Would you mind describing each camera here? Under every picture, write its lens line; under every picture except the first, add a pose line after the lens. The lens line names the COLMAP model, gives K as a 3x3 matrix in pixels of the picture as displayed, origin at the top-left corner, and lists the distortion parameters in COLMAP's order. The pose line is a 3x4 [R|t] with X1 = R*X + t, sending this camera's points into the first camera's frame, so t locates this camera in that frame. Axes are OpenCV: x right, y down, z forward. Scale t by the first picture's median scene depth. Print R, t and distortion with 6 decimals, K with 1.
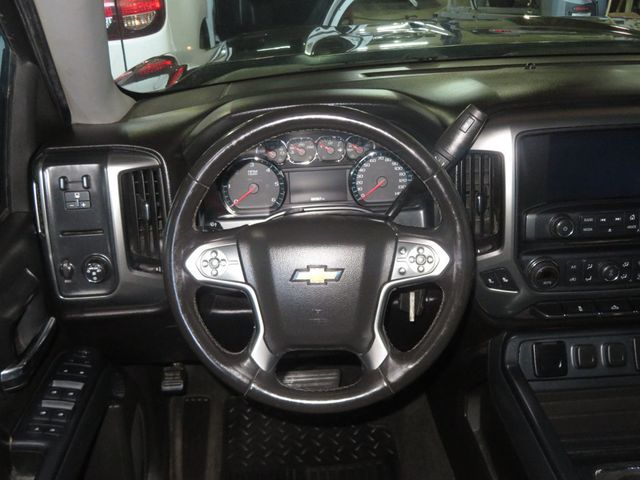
lens RADIAL K [[699.3, 0, 316.2], [0, 699.3, 242.6], [0, 0, 1]] dist [-0.000334, 0.000000]
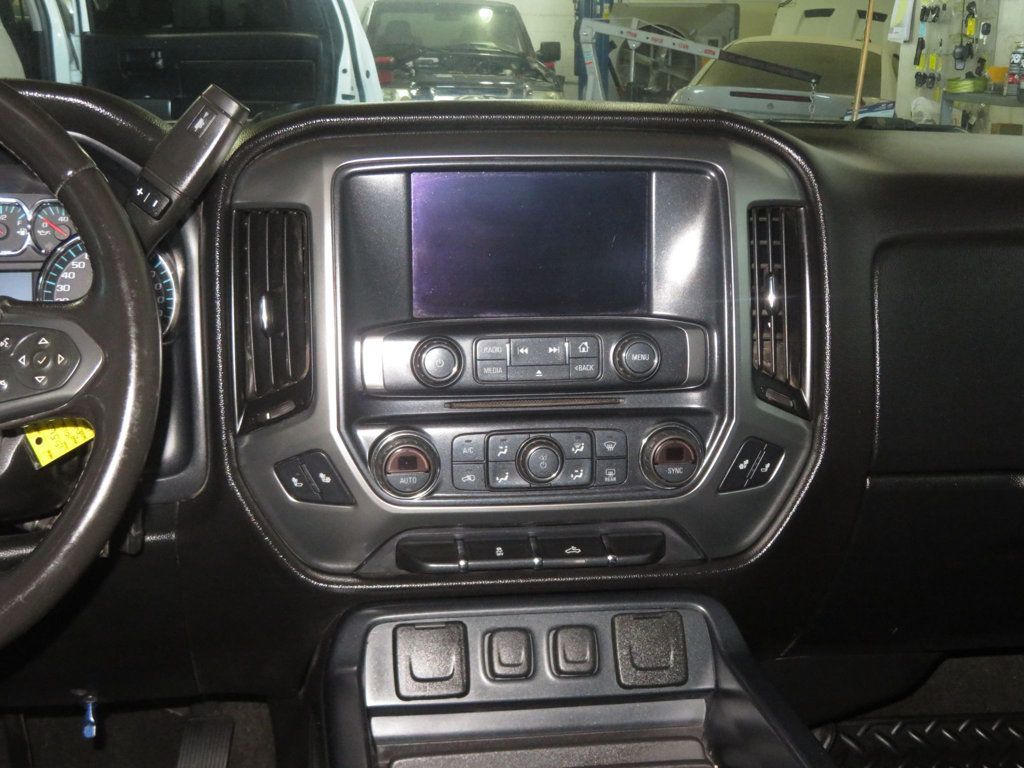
lens RADIAL K [[1393.9, 0, 523.0], [0, 1393.9, 382.7], [0, 0, 1]] dist [-0.002111, 0.000000]
pose [[0.994448, 0.014331, 0.104252, 0.304979], [0.009088, 0.975285, -0.220762, 0.198399], [-0.104839, 0.220484, 0.969740, 0.069115]]
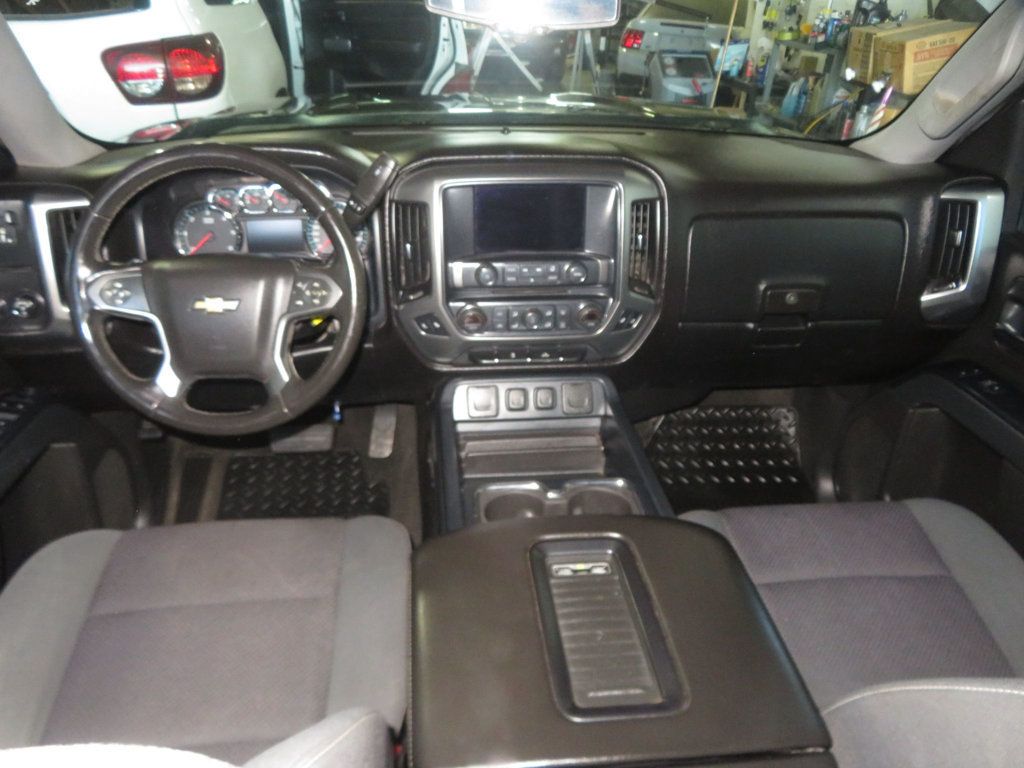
lens RADIAL K [[717.6, 0, 511.8], [0, 717.6, 385.6], [0, 0, 1]] dist [-0.002783, 0.006163]
pose [[0.997355, 0.012188, 0.071657, 0.308163], [-0.016551, 0.998024, 0.060620, 0.077016], [-0.070777, -0.061646, 0.995585, -0.105154]]
